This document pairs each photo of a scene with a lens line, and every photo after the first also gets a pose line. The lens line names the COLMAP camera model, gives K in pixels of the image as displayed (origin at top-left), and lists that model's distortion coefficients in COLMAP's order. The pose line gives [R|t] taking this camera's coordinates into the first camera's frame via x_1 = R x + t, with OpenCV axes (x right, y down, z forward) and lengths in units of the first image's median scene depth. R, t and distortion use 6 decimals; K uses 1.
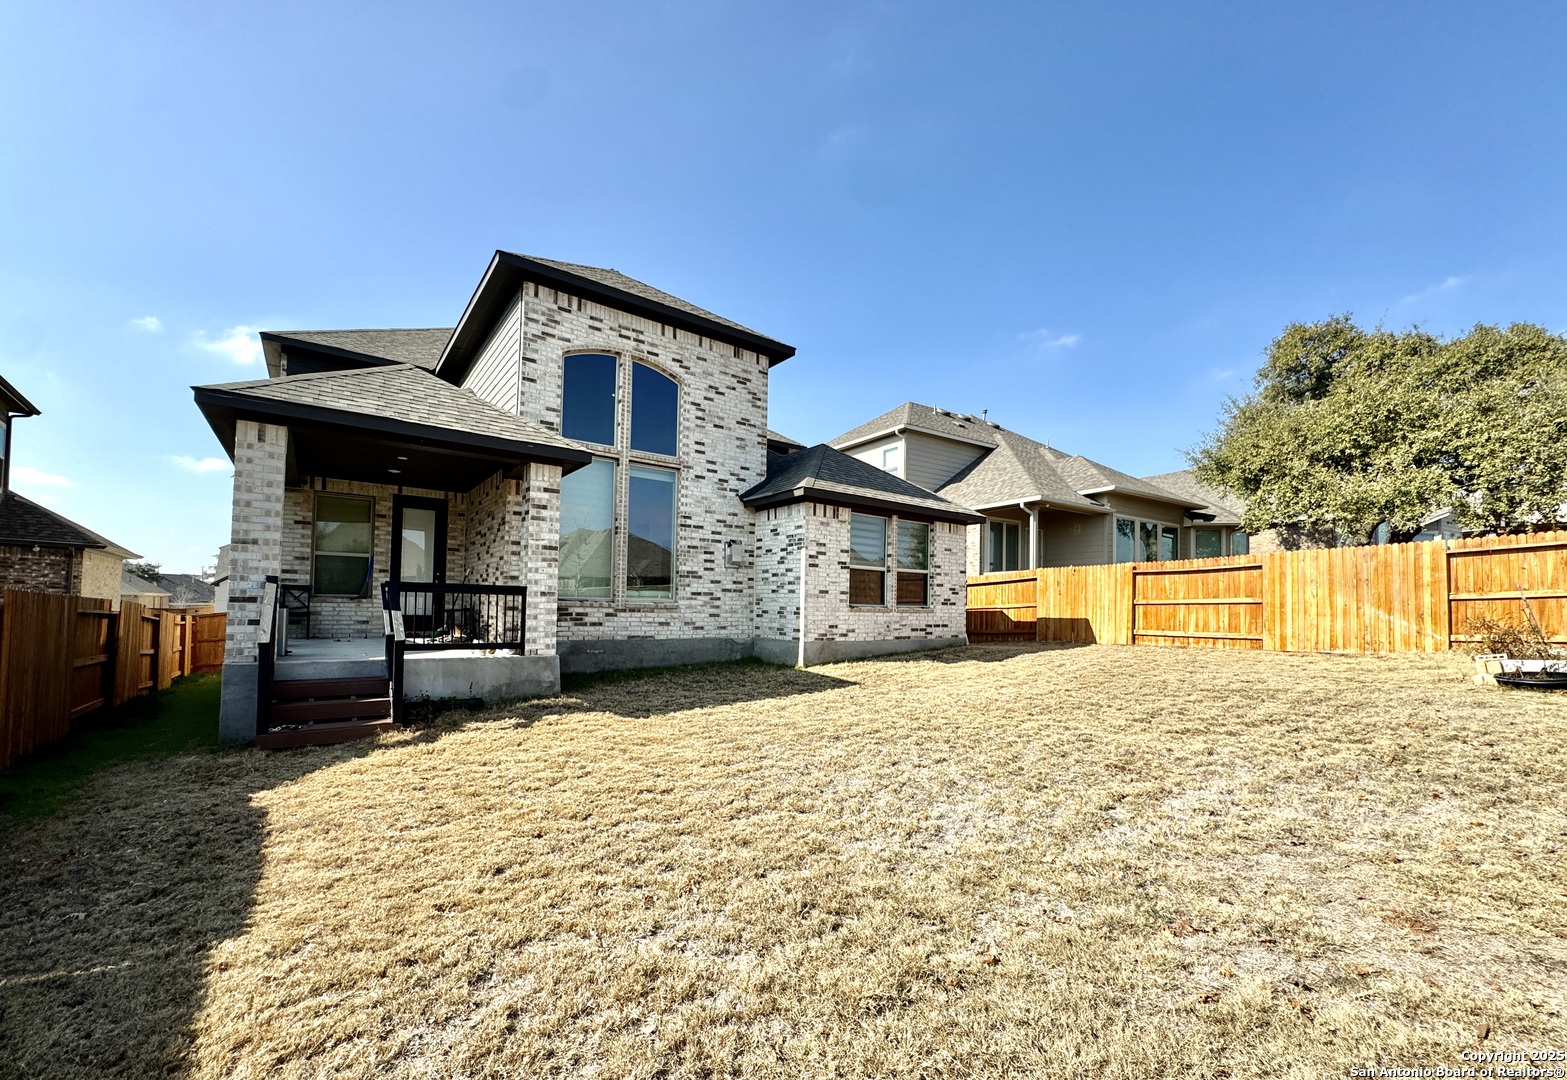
lens RADIAL K [[627.1, 0, 780.6], [0, 627.1, 596.4], [0, 0, 1]] dist [-0.001411, -0.000009]
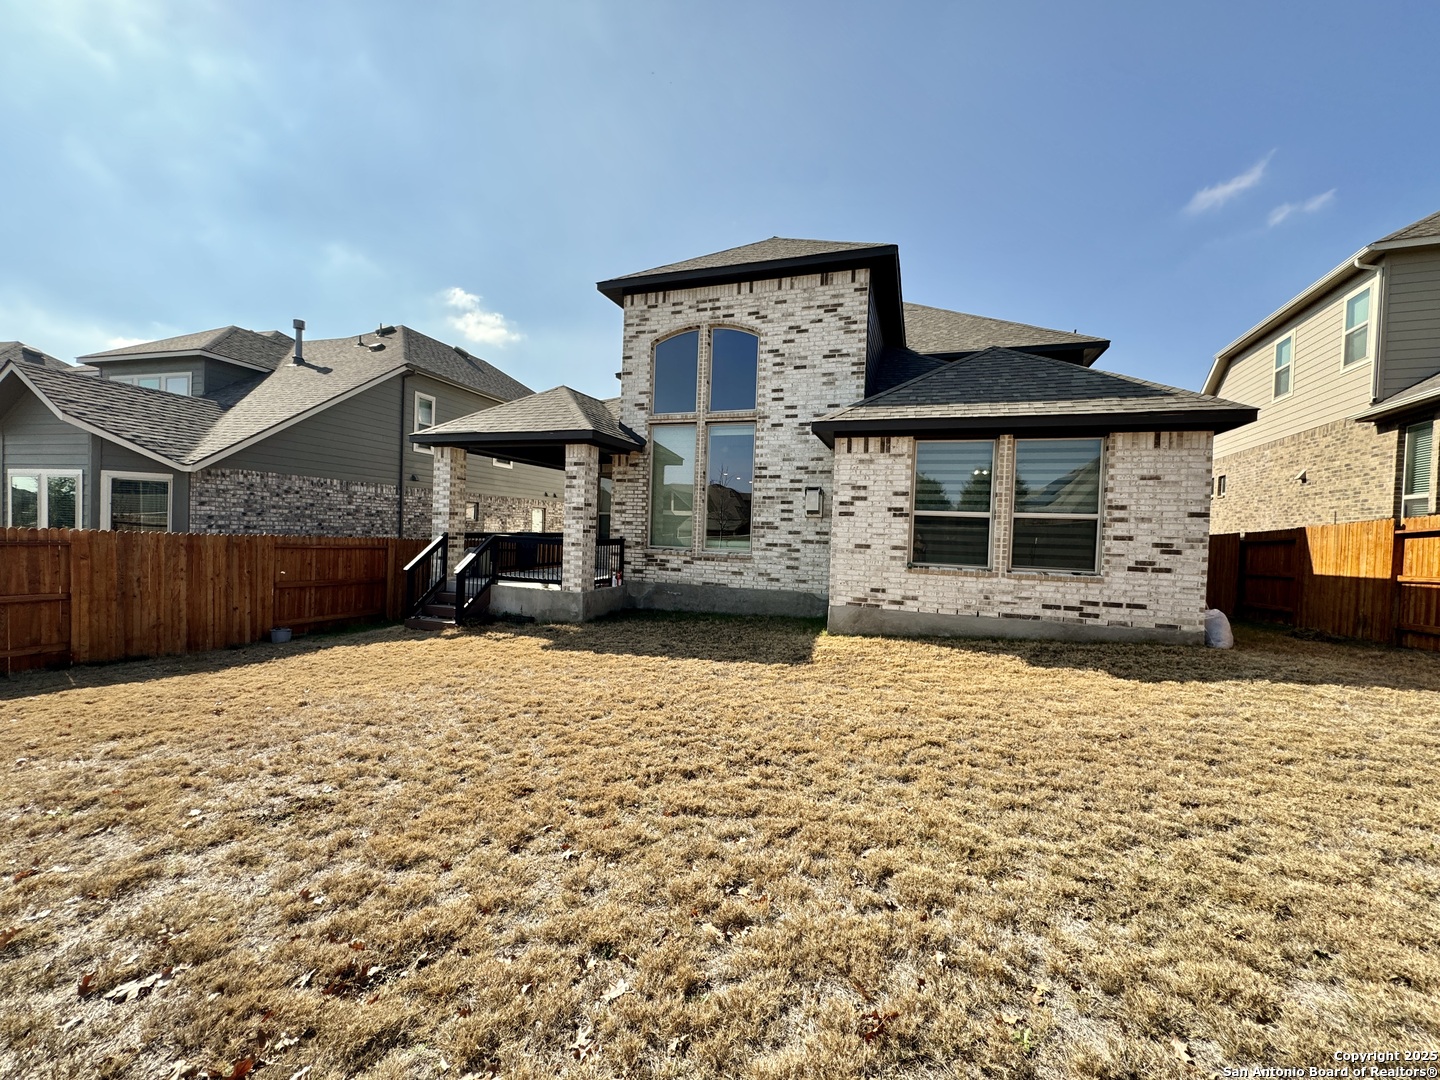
lens RADIAL K [[575.3, 0, 723.2], [0, 575.3, 546.8], [0, 0, 1]] dist [-0.006569, 0.000421]
pose [[0.559423, 0.026016, -0.828474, 0.565928], [-0.008971, 0.999639, 0.025333, -0.022980], [0.828834, -0.006739, 0.559455, 0.426609]]
